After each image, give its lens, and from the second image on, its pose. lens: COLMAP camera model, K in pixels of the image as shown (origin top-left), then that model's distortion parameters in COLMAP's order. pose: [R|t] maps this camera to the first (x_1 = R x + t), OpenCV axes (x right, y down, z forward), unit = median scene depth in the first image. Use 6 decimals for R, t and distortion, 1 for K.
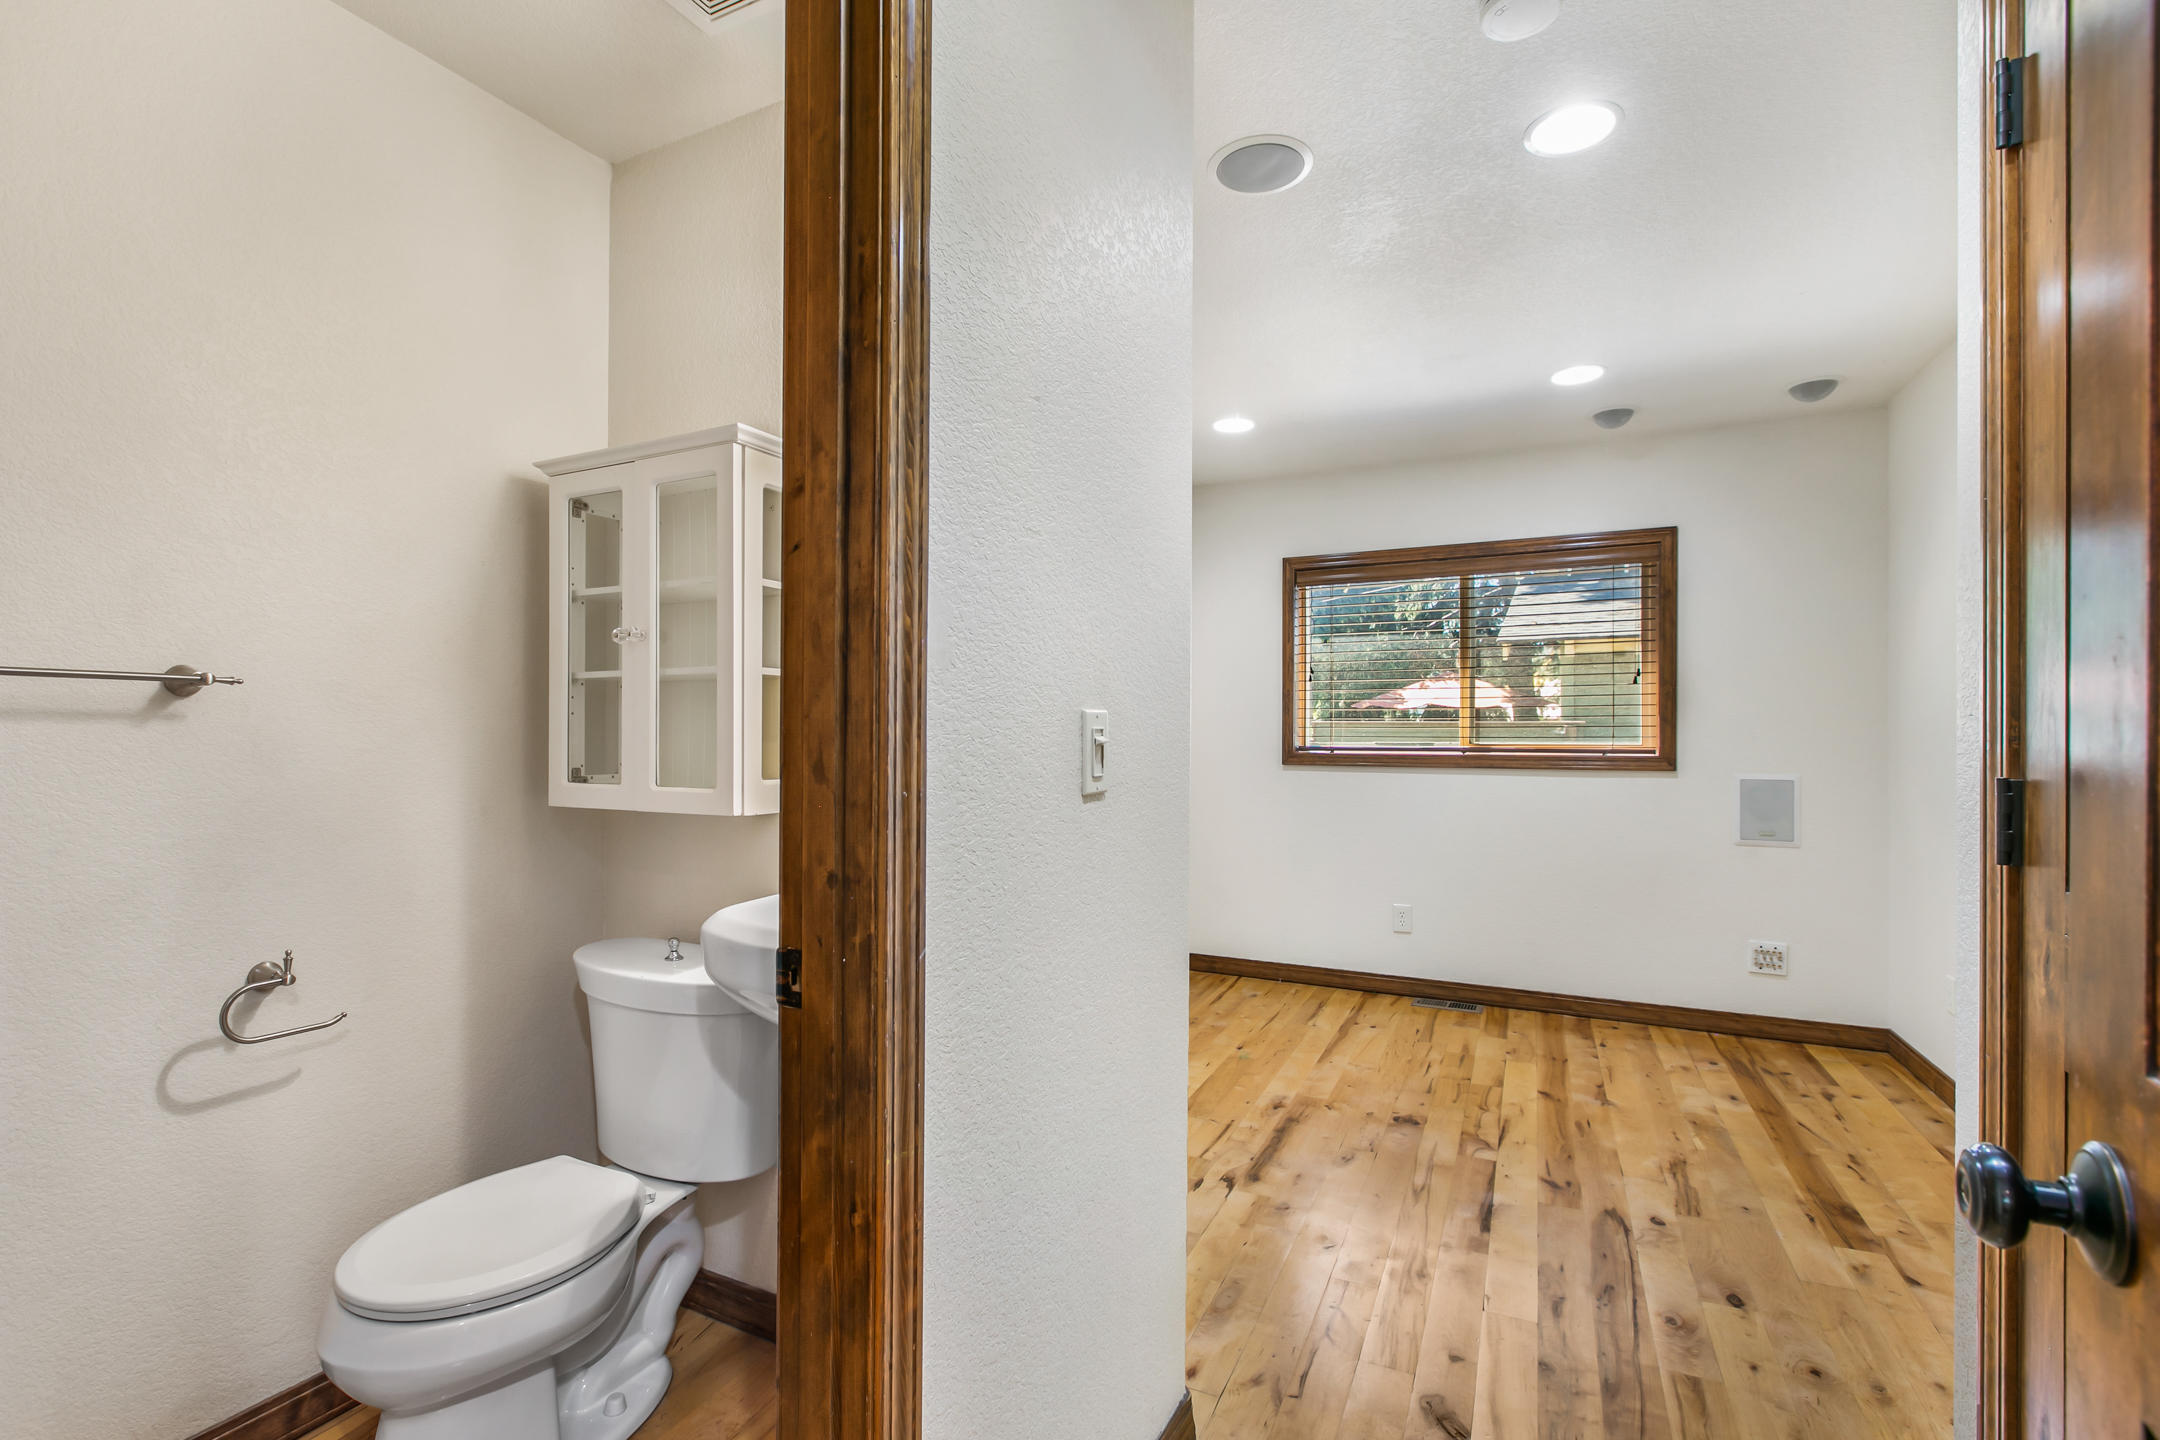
lens RADIAL K [[980.4, 0, 1077.1], [0, 980.4, 731.2], [0, 0, 1]] dist [0.003574, -0.000643]
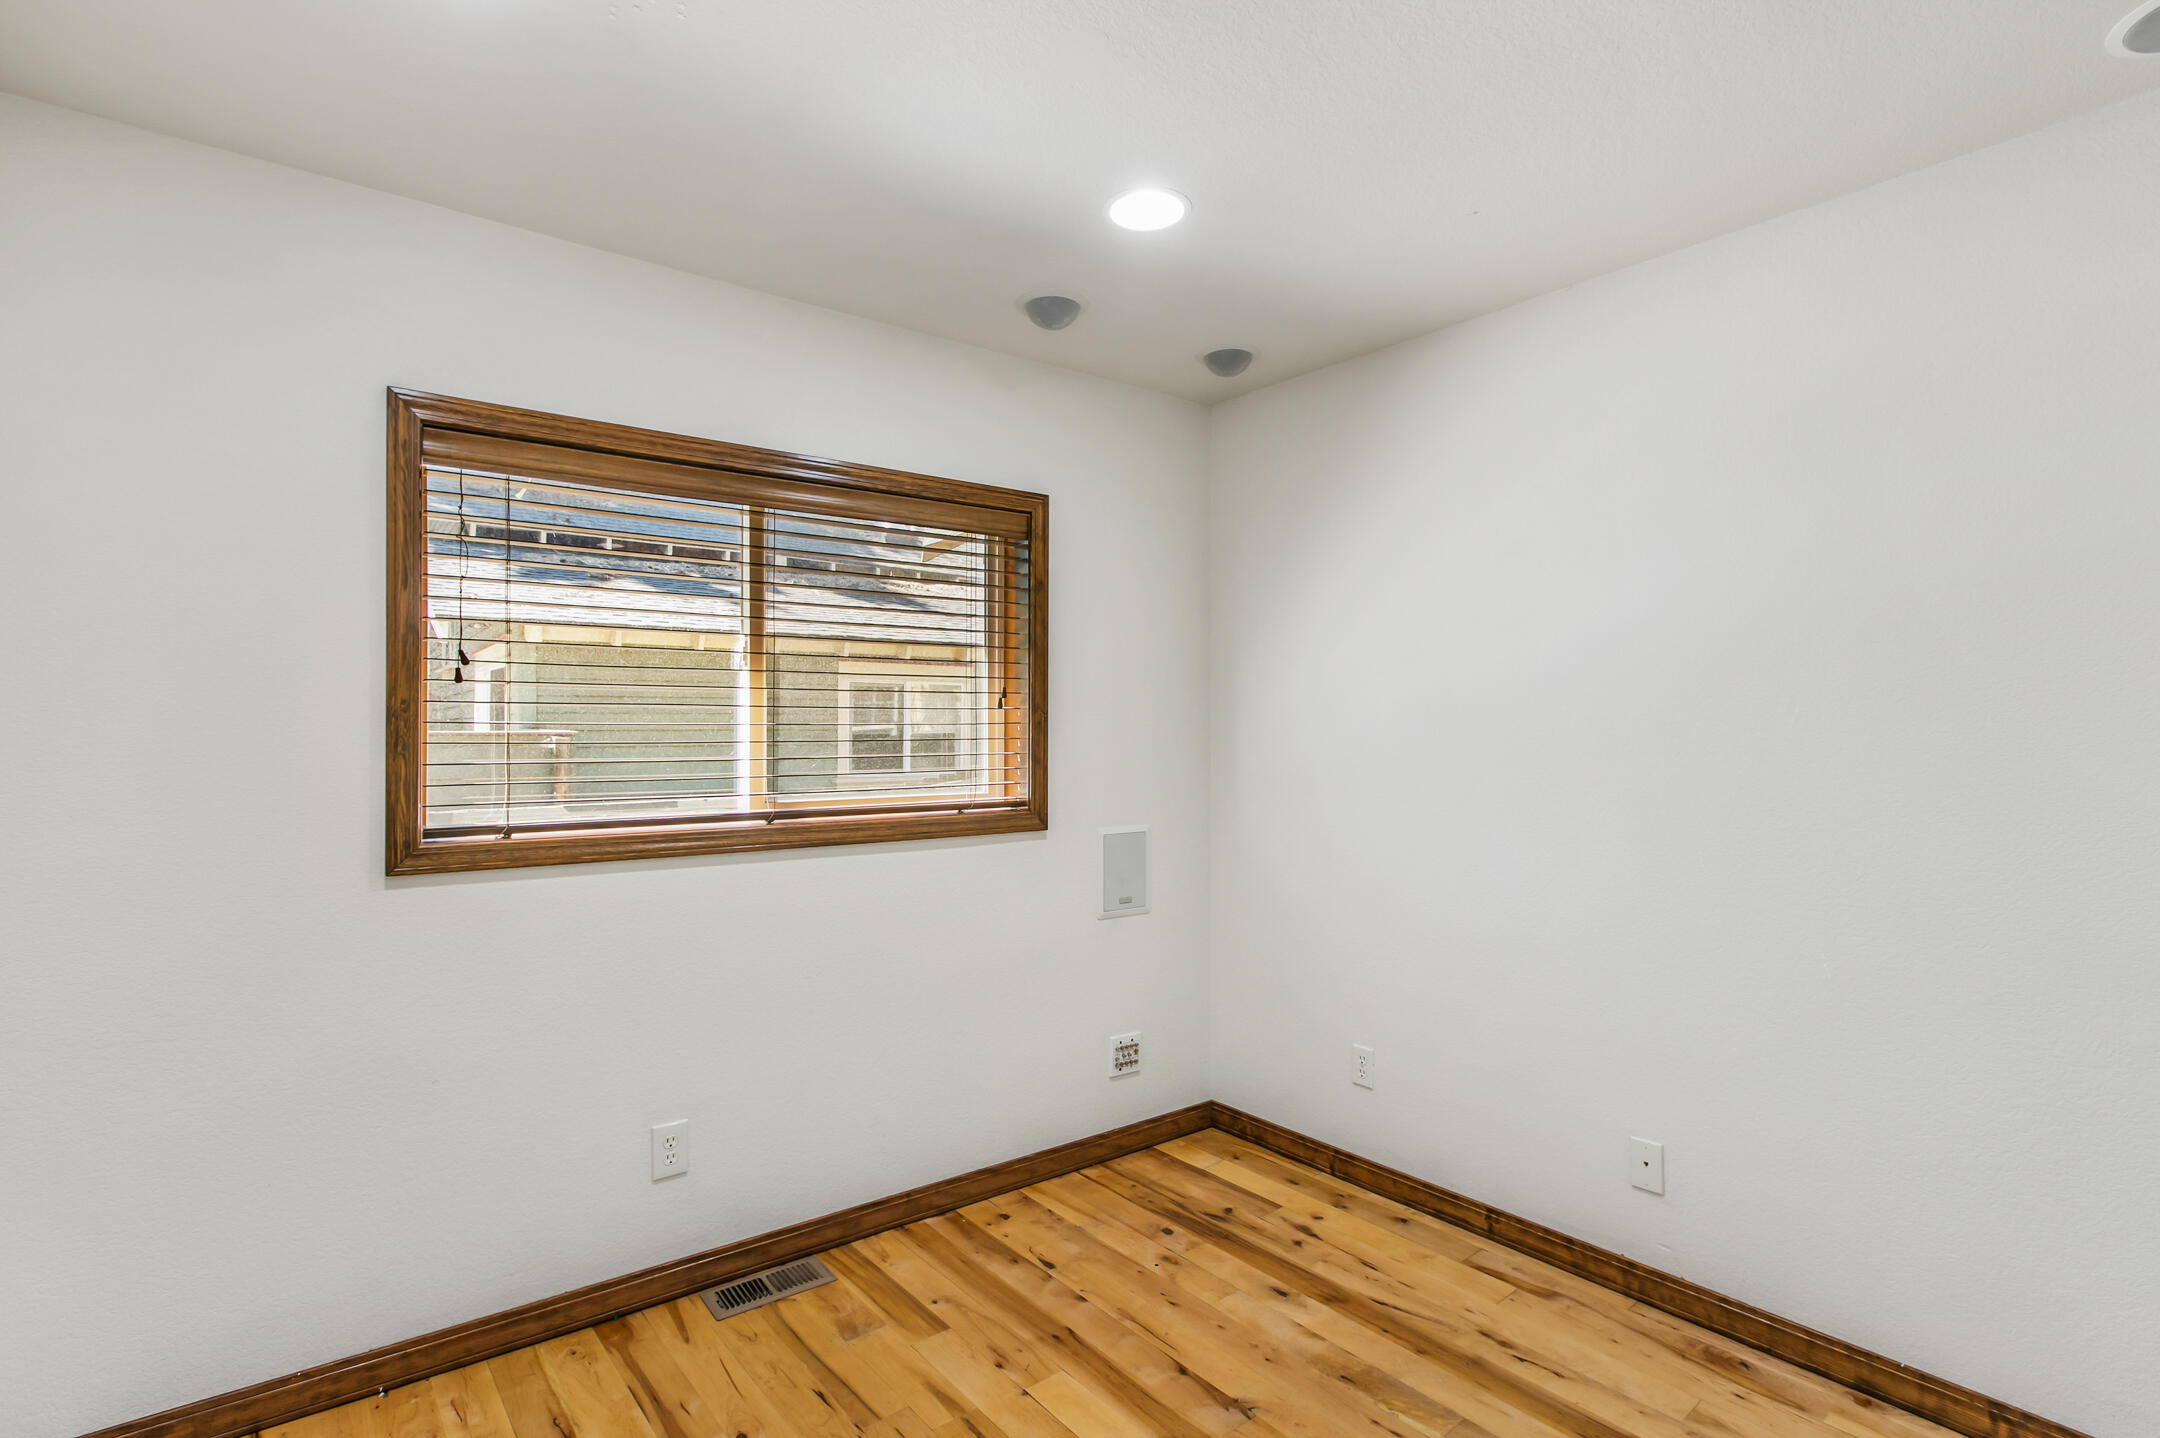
lens RADIAL K [[1029.6, 0, 1088.7], [0, 1029.6, 723.7], [0, 0, 1]] dist [-0.003241, 0.000289]
pose [[0.442301, -0.001357, 0.896866, -0.066000], [-0.003964, 0.999986, 0.003468, -0.042486], [-0.896858, -0.005089, 0.442289, 0.655929]]
